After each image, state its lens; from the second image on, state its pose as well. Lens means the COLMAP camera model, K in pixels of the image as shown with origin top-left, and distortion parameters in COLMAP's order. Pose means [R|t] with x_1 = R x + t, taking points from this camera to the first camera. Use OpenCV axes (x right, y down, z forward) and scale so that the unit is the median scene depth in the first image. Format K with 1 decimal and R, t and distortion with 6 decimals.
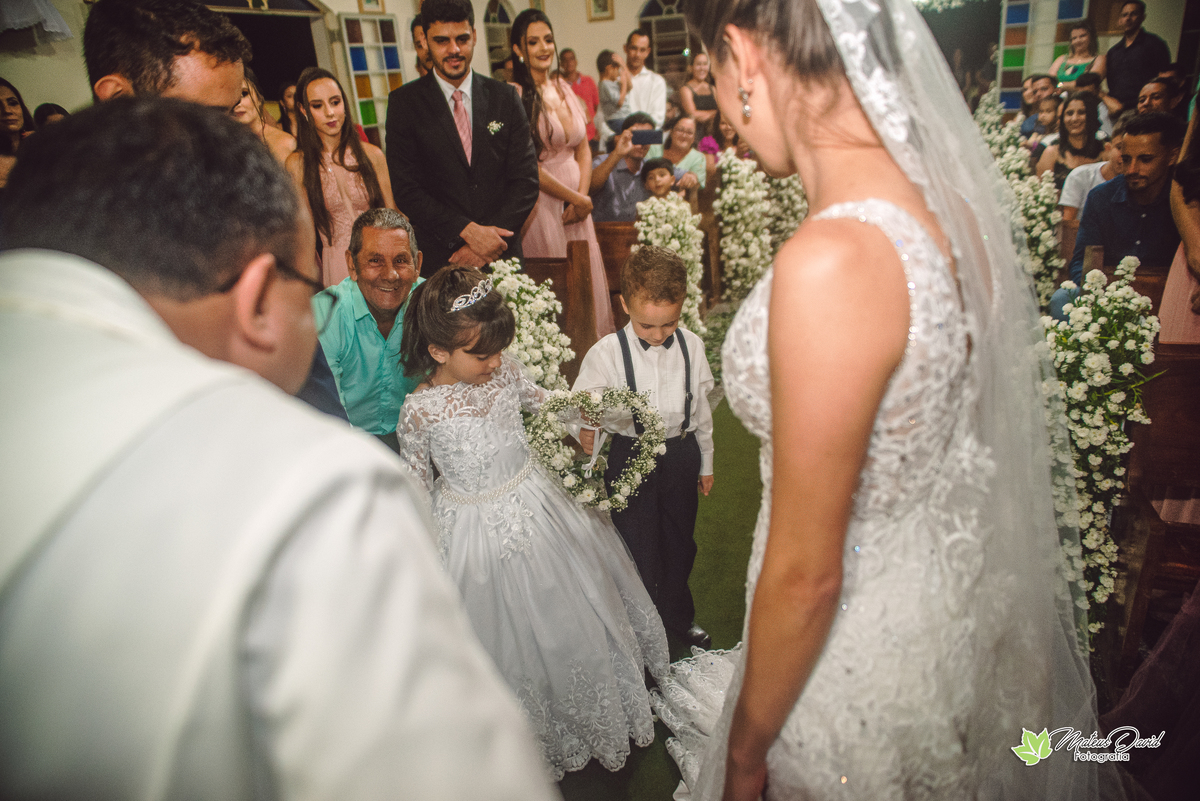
lens RADIAL K [[835.4, 0, 600.0], [0, 835.4, 400.5], [0, 0, 1]] dist [-0.092384, 0.068979]
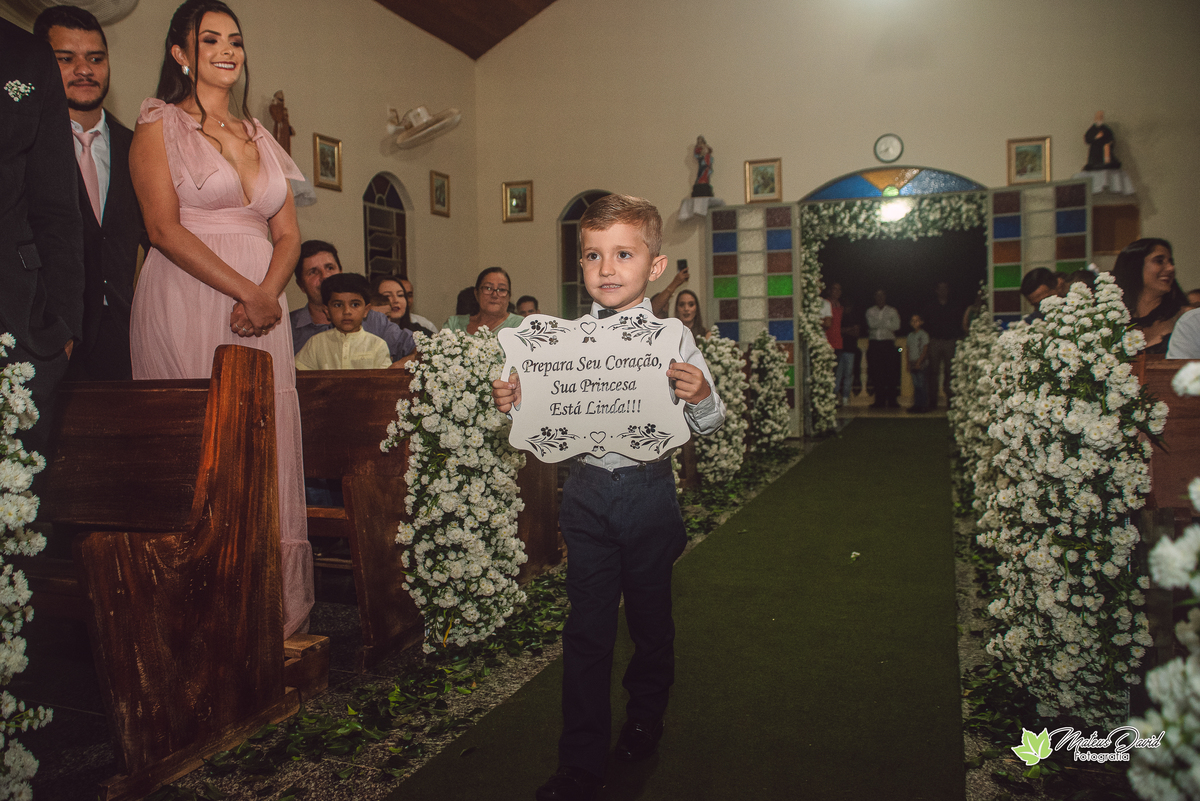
lens RADIAL K [[907.5, 0, 579.2], [0, 907.5, 384.0], [0, 0, 1]] dist [-0.086011, 0.066623]
pose [[0.998062, 0.062158, 0.003090, 0.122385], [-0.057535, 0.940485, -0.334929, 0.008378], [-0.023724, 0.334102, 0.942238, 0.291227]]
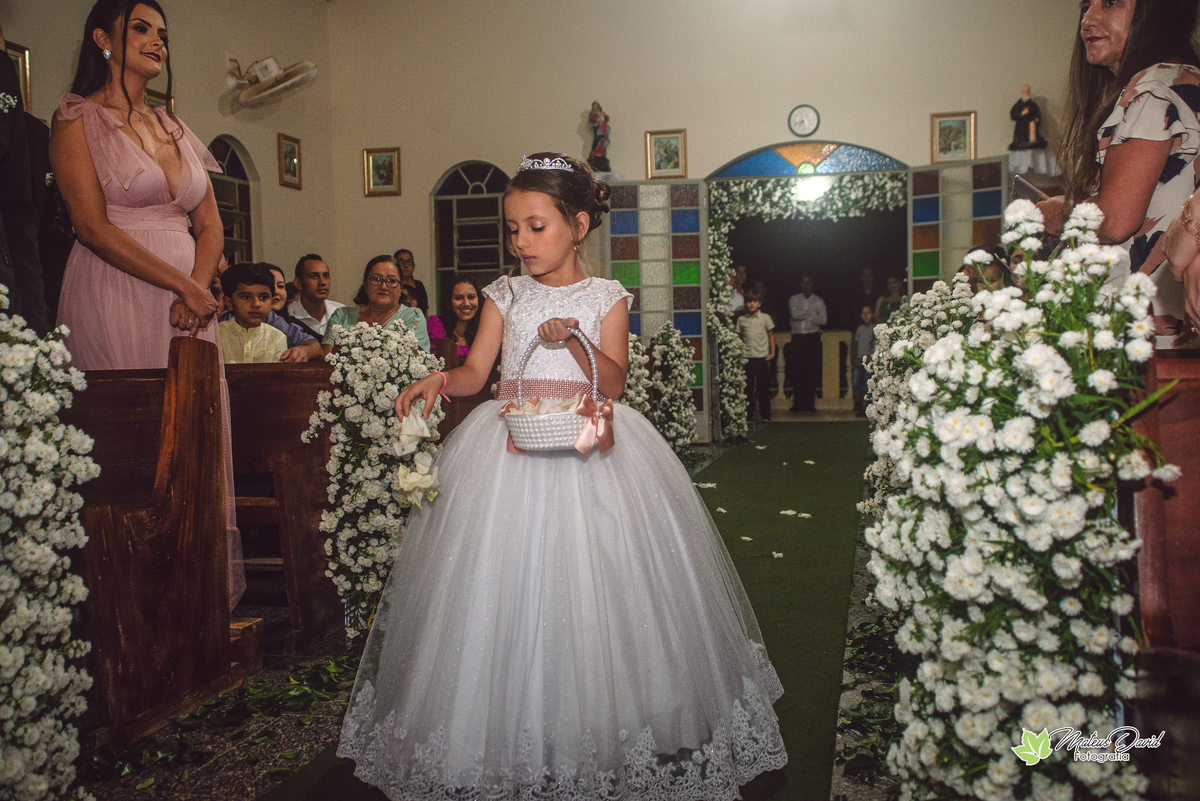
lens RADIAL K [[1148.6, 0, 603.6], [0, 1148.6, 402.0], [0, 0, 1]] dist [0.006538, 0.011069]
pose [[0.987415, 0.052114, 0.149315, 0.088065], [0.000188, 0.943760, -0.330632, 0.072776], [-0.158148, 0.326499, 0.931873, 0.144318]]
